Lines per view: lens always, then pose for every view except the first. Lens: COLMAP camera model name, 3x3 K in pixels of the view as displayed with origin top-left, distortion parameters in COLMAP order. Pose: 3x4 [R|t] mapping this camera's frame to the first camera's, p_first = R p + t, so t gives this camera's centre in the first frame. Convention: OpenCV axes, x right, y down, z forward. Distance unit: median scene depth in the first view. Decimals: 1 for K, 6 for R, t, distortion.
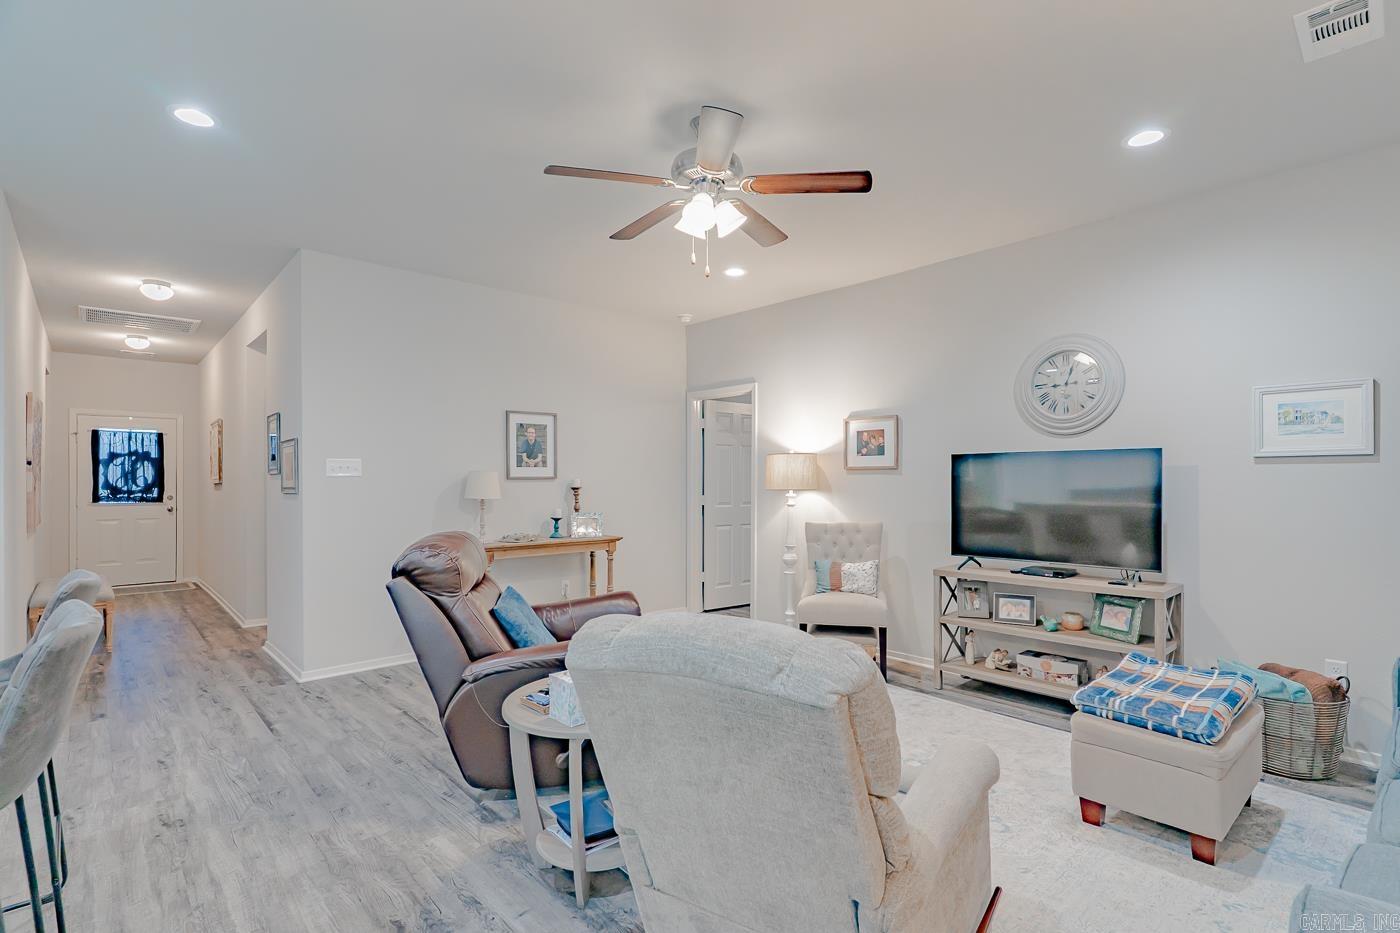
lens RADIAL K [[674.3, 0, 702.6], [0, 674.3, 480.9], [0, 0, 1]] dist [-0.001838, 0.001813]
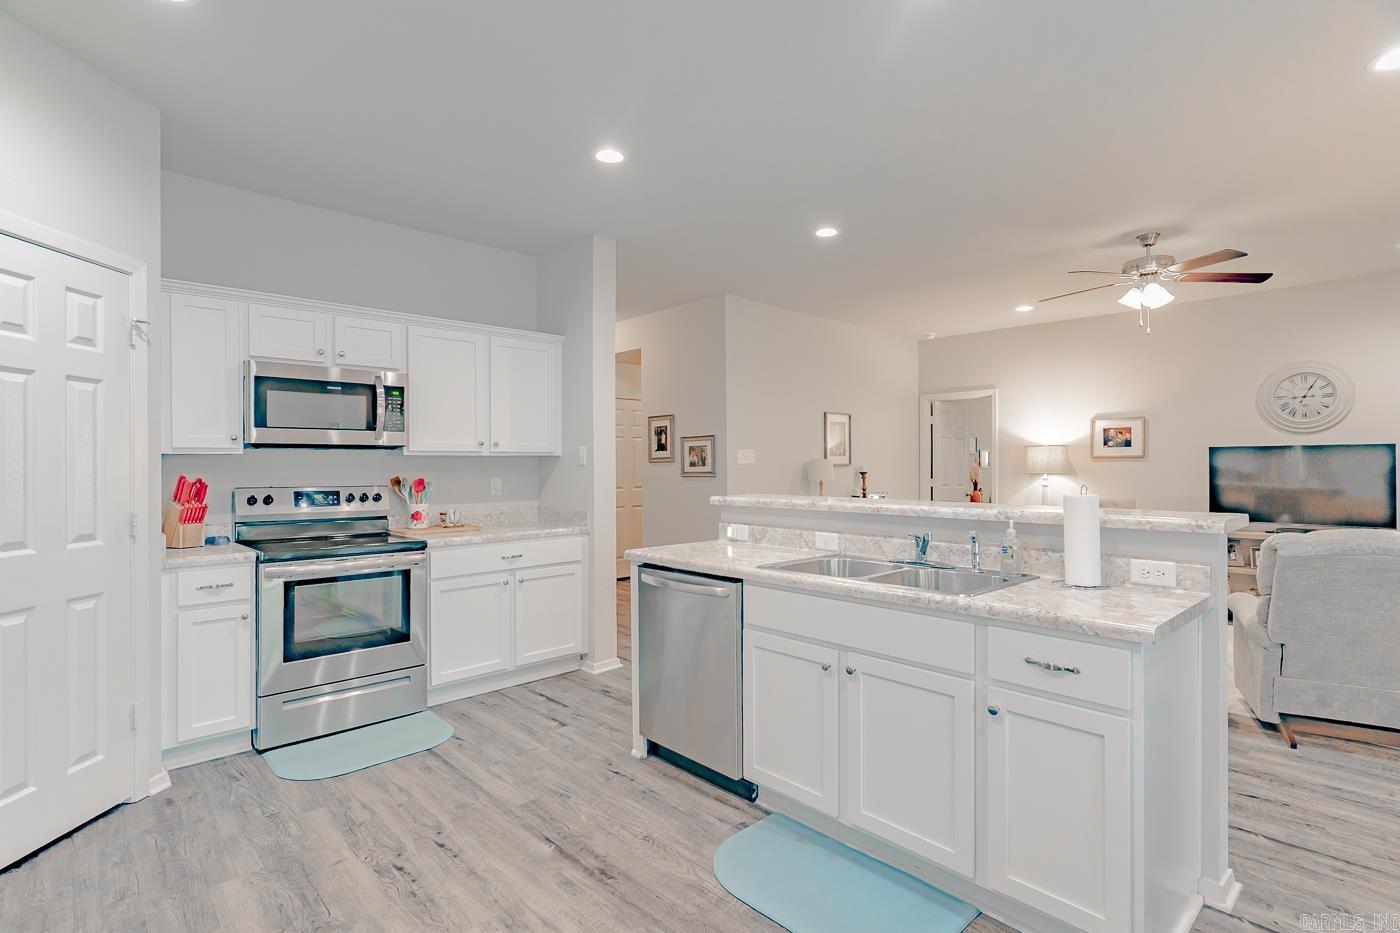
lens RADIAL K [[674.3, 0, 697.1], [0, 674.3, 461.6], [0, 0, 1]] dist [-0.001838, 0.001813]
pose [[0.999868, -0.001020, 0.016202, -0.606937], [0.001158, 0.999963, -0.008549, 0.000904], [-0.016193, 0.008567, 0.999832, -0.306406]]
